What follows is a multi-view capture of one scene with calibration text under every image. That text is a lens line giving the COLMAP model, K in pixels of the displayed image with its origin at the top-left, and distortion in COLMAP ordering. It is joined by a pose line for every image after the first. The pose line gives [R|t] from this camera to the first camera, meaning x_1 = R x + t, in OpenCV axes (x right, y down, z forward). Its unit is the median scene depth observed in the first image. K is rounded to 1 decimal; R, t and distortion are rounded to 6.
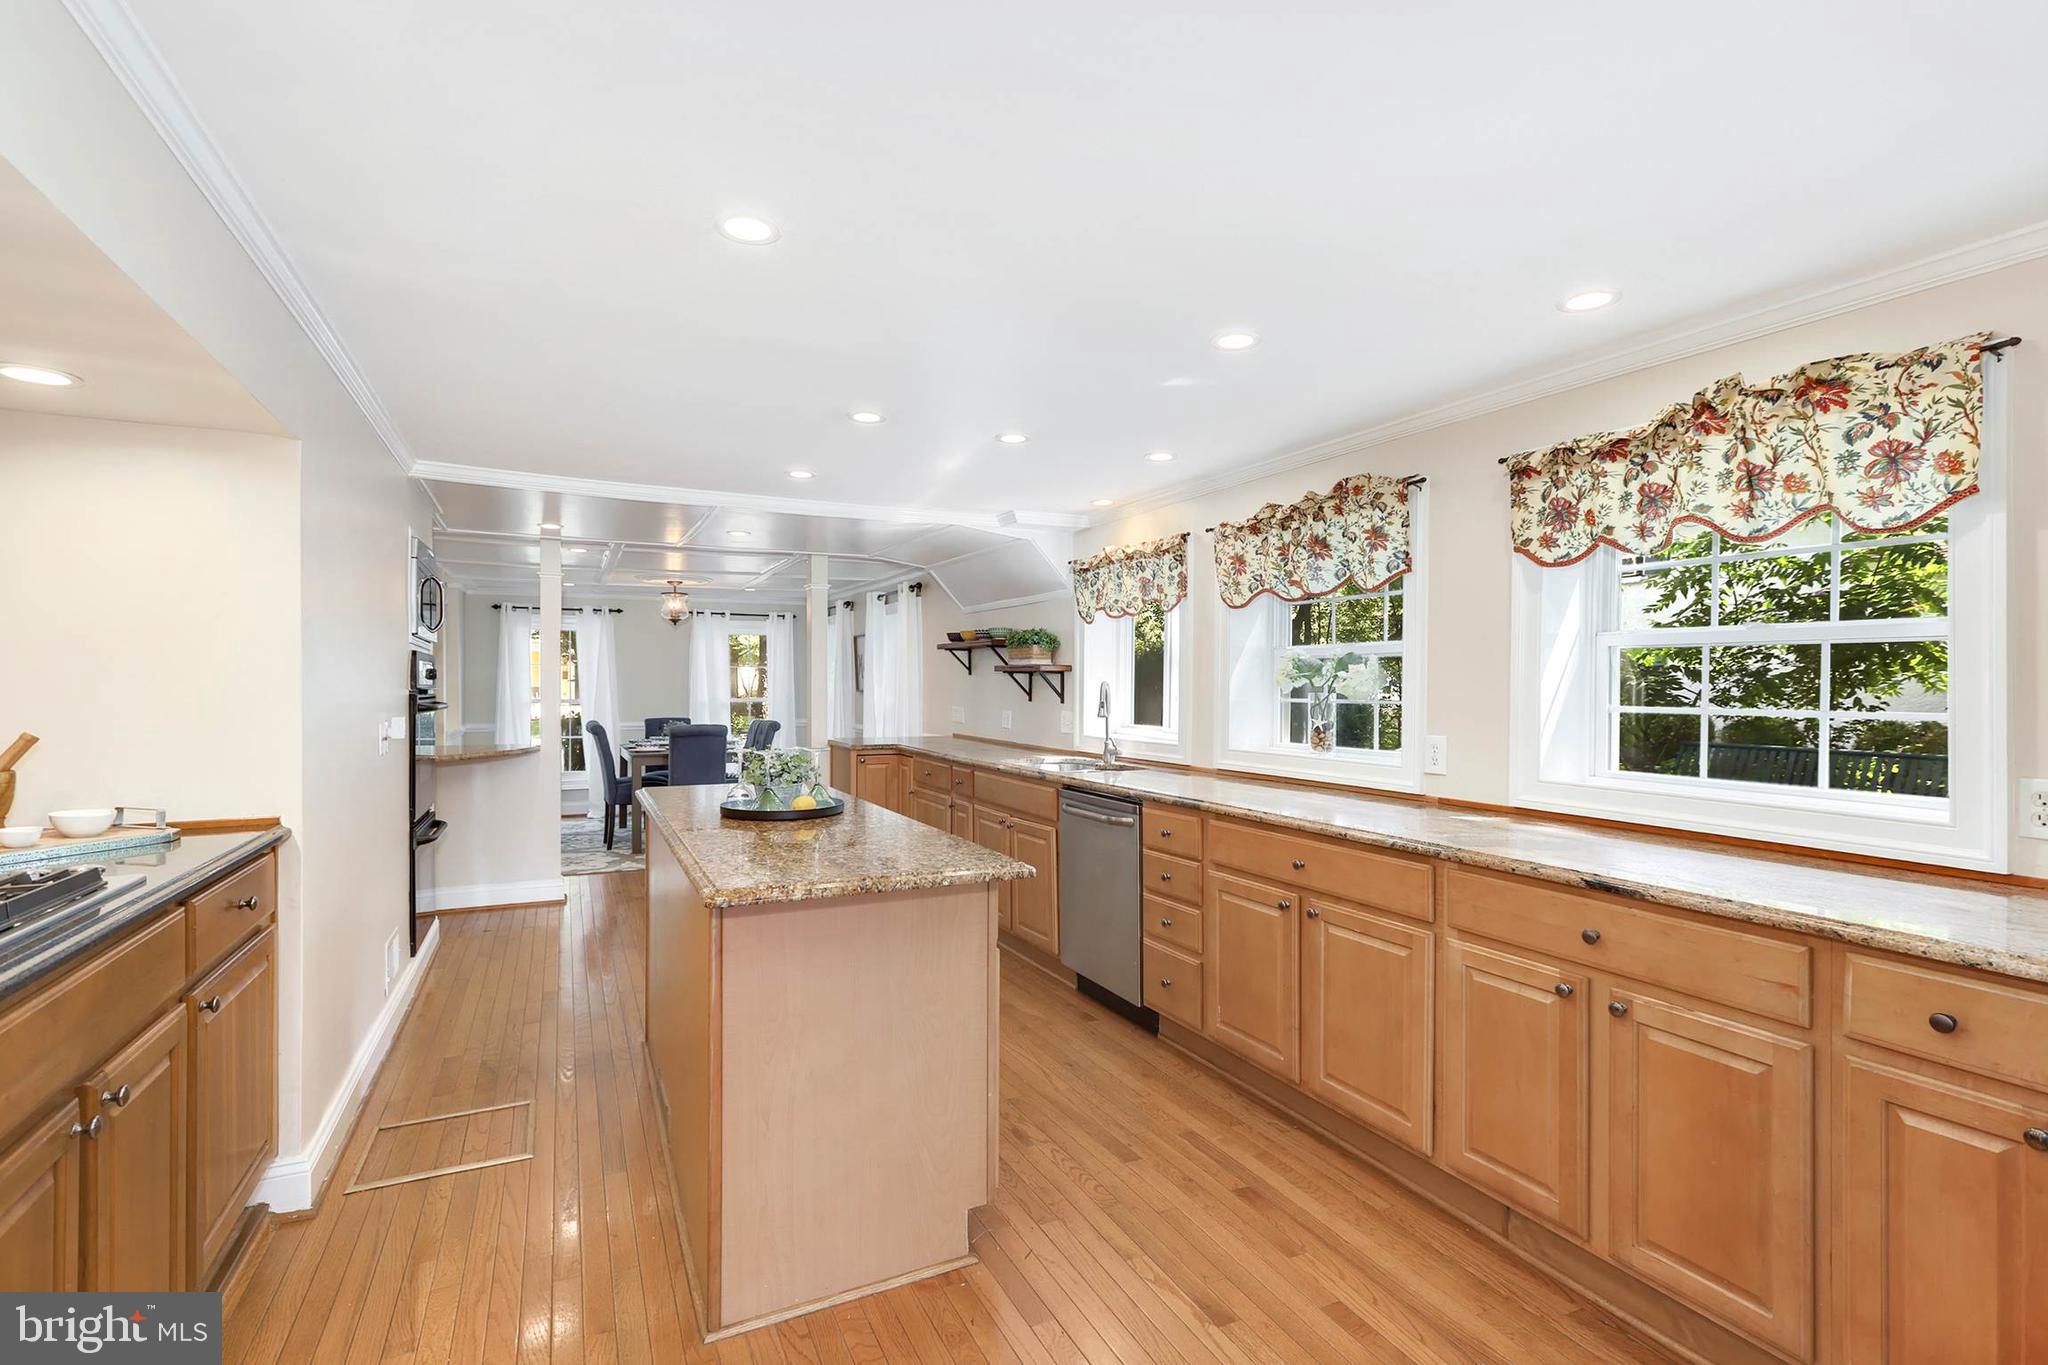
lens RADIAL K [[937.2, 0, 1019.6], [0, 937.2, 697.5], [0, 0, 1]] dist [0.011186, 0.001299]
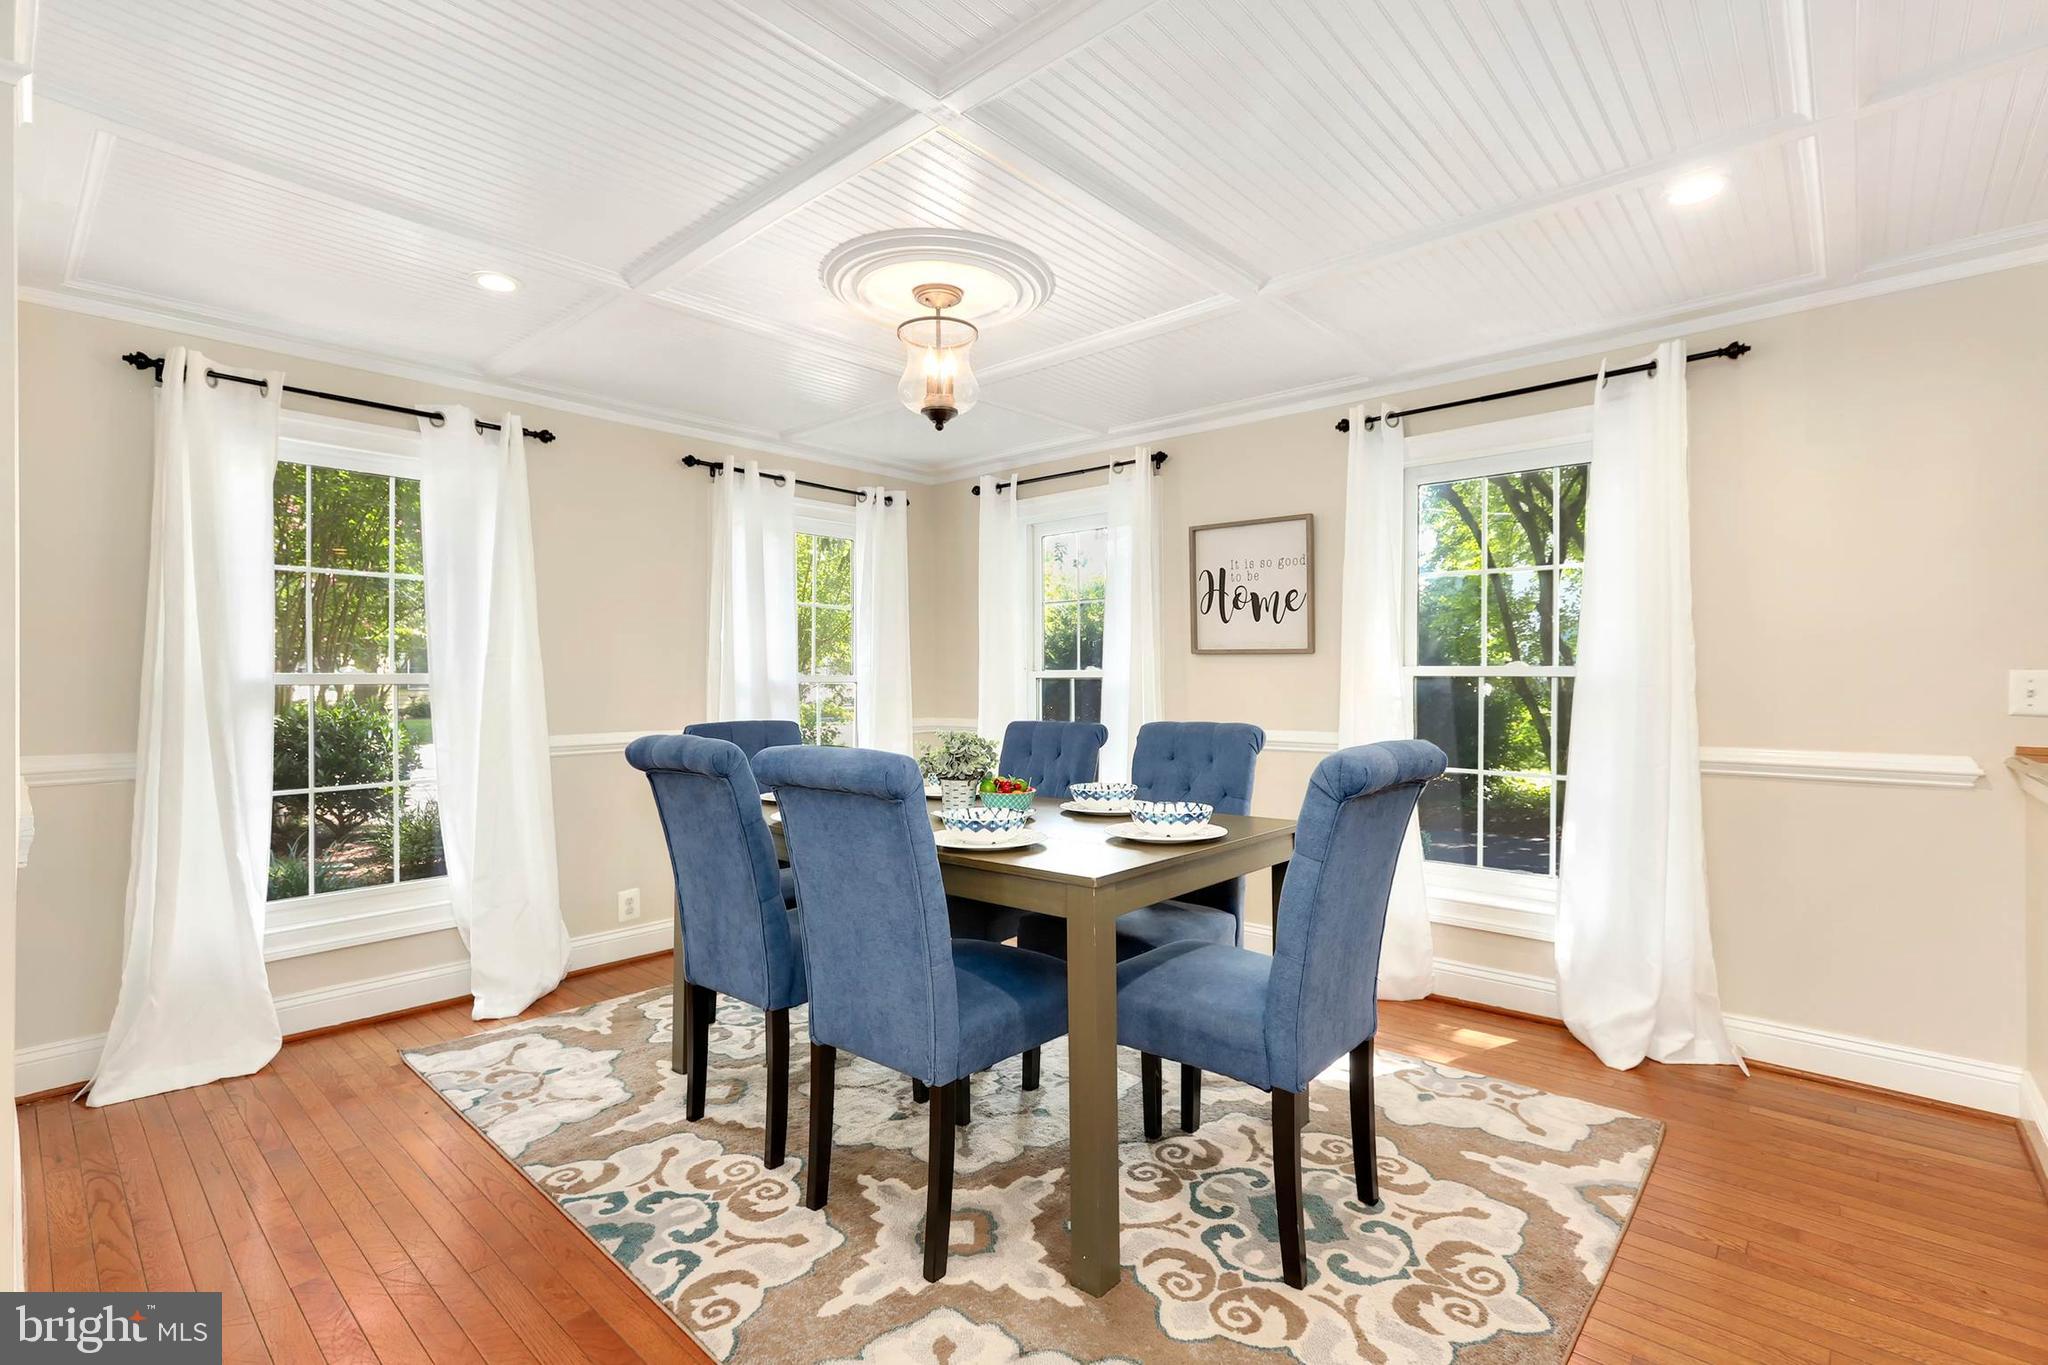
lens RADIAL K [[919.5, 0, 1024.0], [0, 919.5, 682.5], [0, 0, 1]] dist [0.000726, 0.000138]
pose [[0.928246, -0.000662, 0.371965, -1.392141], [0.005805, 0.999902, -0.012705, 0.039851], [-0.371921, 0.013953, 0.928160, 2.142148]]
